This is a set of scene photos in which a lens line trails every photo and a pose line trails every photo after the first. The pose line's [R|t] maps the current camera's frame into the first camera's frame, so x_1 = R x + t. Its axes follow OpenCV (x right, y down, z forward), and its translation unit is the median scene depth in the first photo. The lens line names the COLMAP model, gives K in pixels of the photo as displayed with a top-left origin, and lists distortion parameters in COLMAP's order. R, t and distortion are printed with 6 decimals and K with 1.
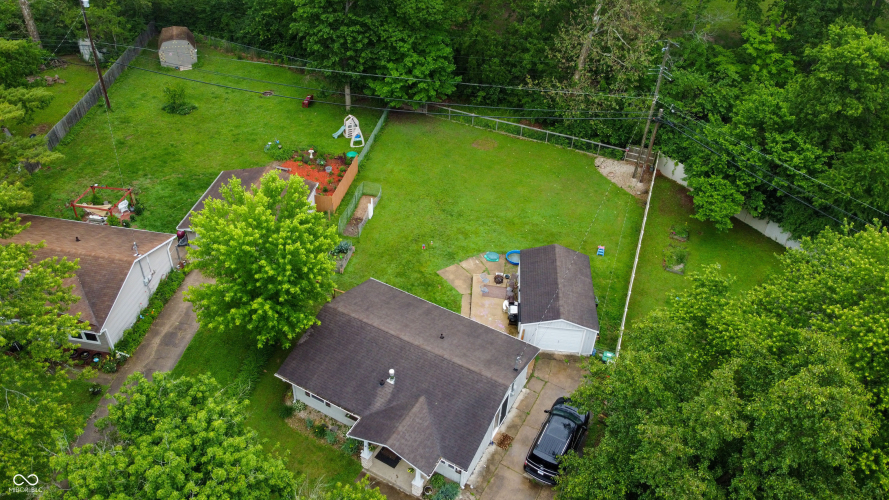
lens RADIAL K [[646.9, 0, 444.5], [0, 646.9, 250.0], [0, 0, 1]] dist [-0.002303, -0.003095]
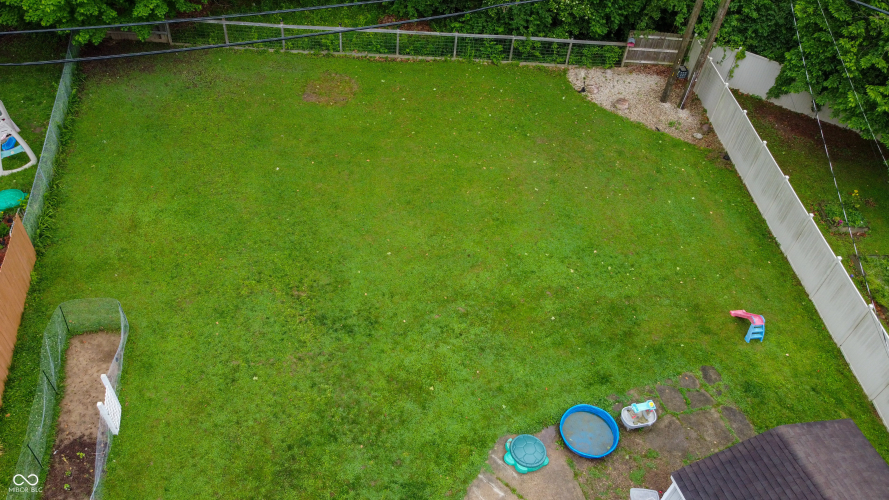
lens RADIAL K [[677.5, 0, 423.6], [0, 677.5, 250.0], [0, 0, 1]] dist [-0.002707, -0.002291]
pose [[0.923455, -0.274042, 0.268573, -0.047649], [0.227505, 0.954685, 0.191878, -0.189889], [-0.308985, -0.116089, 0.943955, 0.755839]]
